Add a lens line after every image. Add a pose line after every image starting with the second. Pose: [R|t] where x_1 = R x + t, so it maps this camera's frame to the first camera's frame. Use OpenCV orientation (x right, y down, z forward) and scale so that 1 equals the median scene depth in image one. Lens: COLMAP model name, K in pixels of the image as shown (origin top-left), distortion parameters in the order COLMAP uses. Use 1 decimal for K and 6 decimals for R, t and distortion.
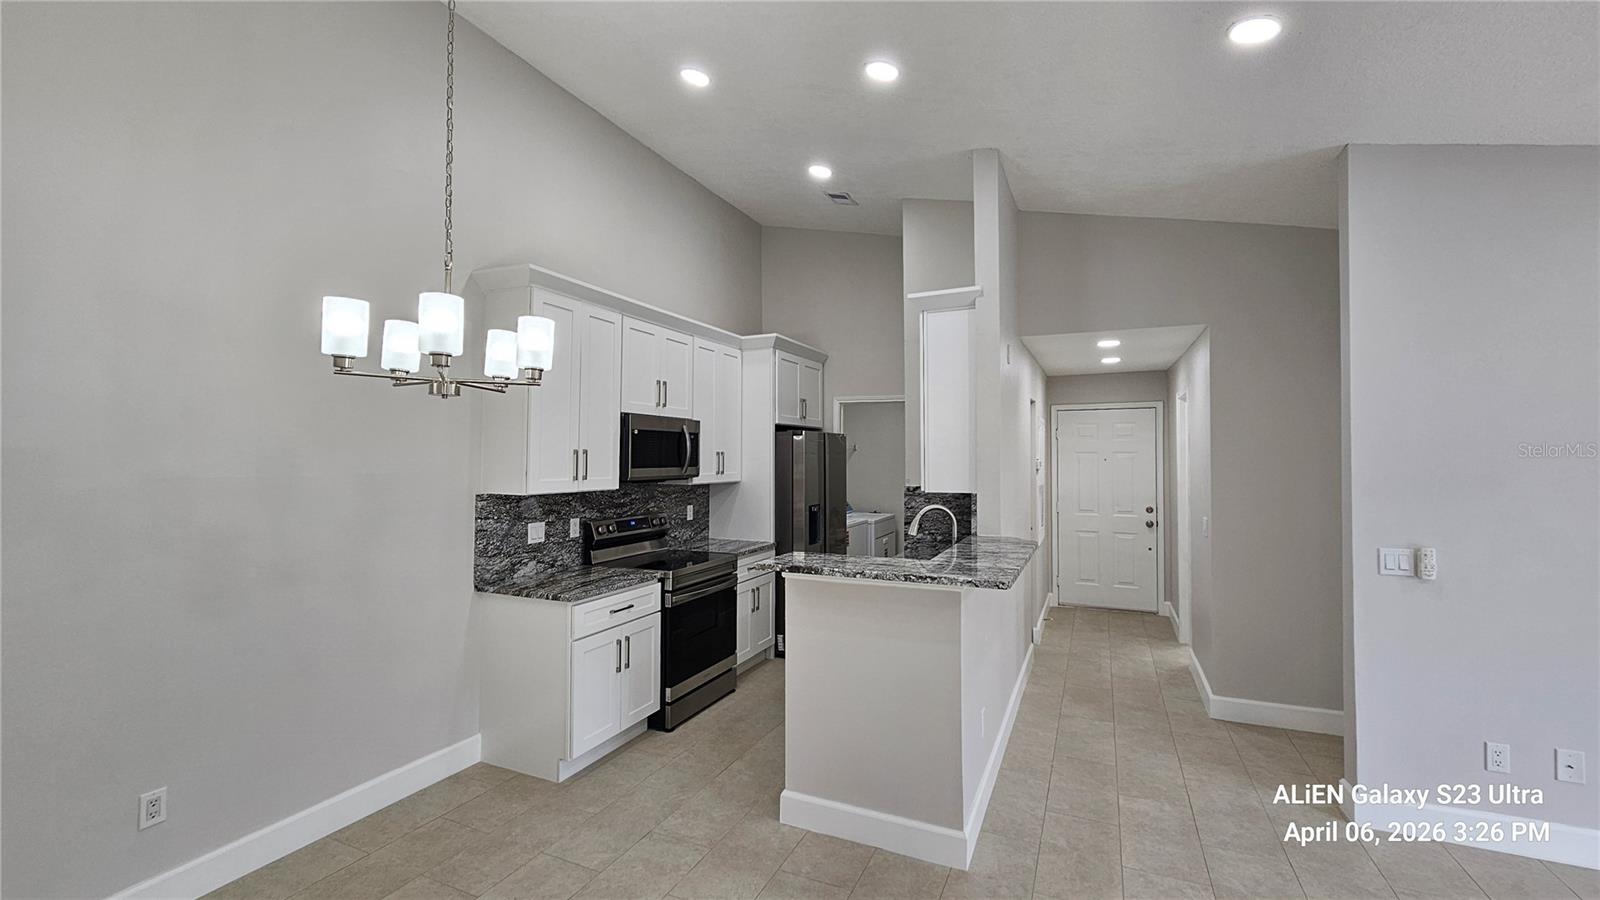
lens RADIAL K [[652.9, 0, 803.2], [0, 652.9, 445.3], [0, 0, 1]] dist [0.001004, -0.001242]
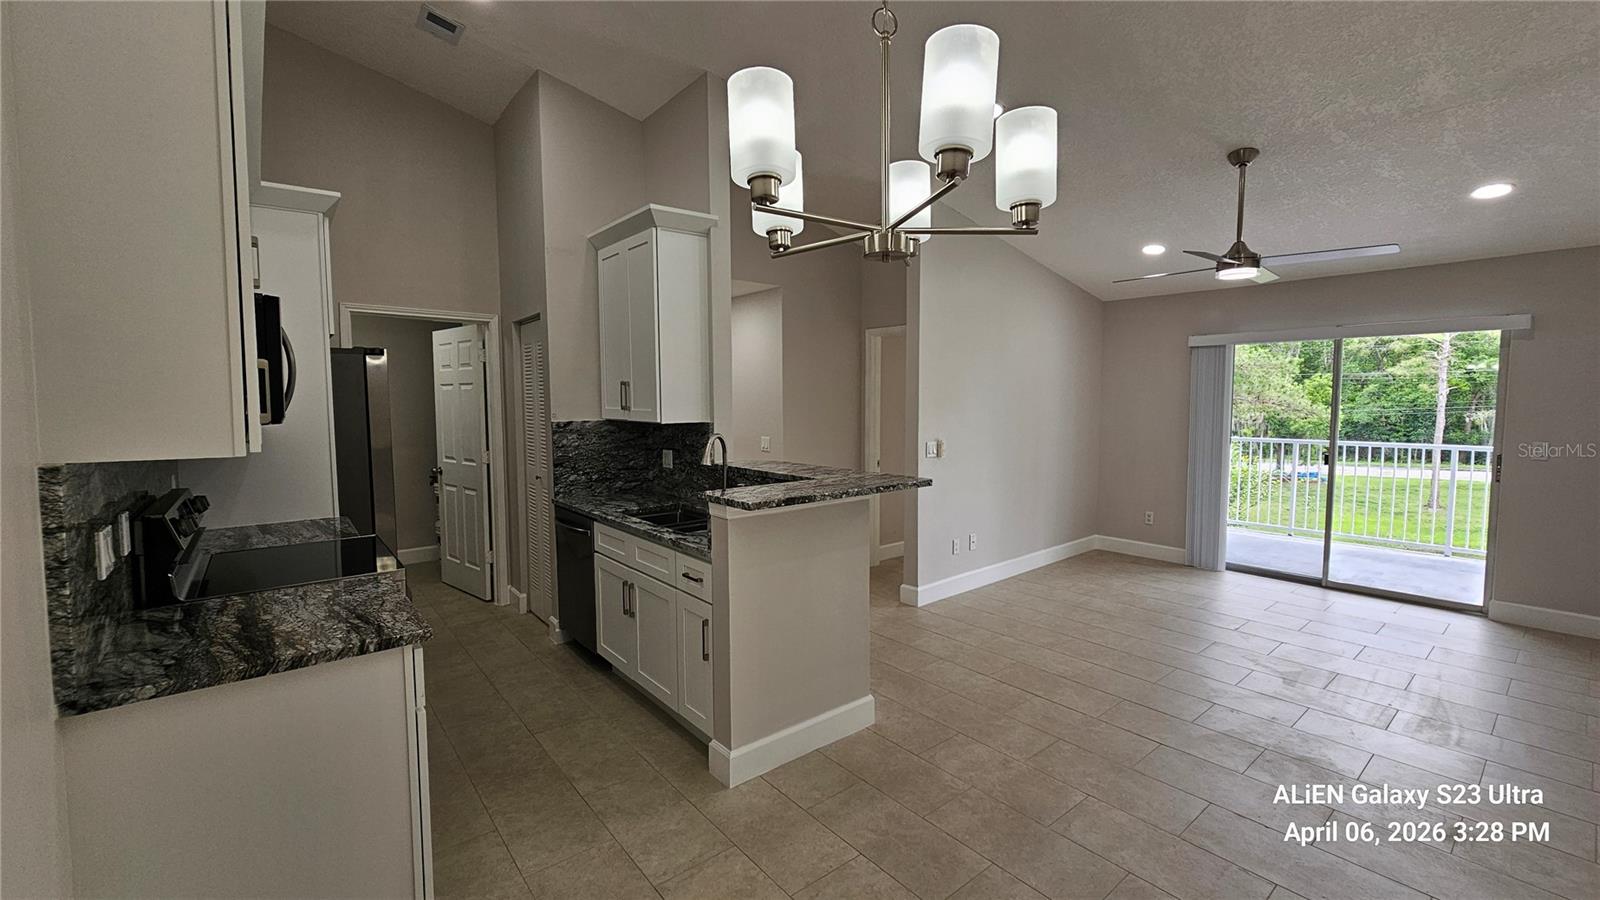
lens RADIAL K [[652.9, 0, 805.1], [0, 652.9, 444.1], [0, 0, 1]] dist [0.001004, -0.001242]
pose [[0.443130, -0.064854, 0.894108, -0.543745], [-0.011191, 0.996902, 0.077857, 0.024270], [-0.896387, -0.044506, 0.441032, 0.379681]]
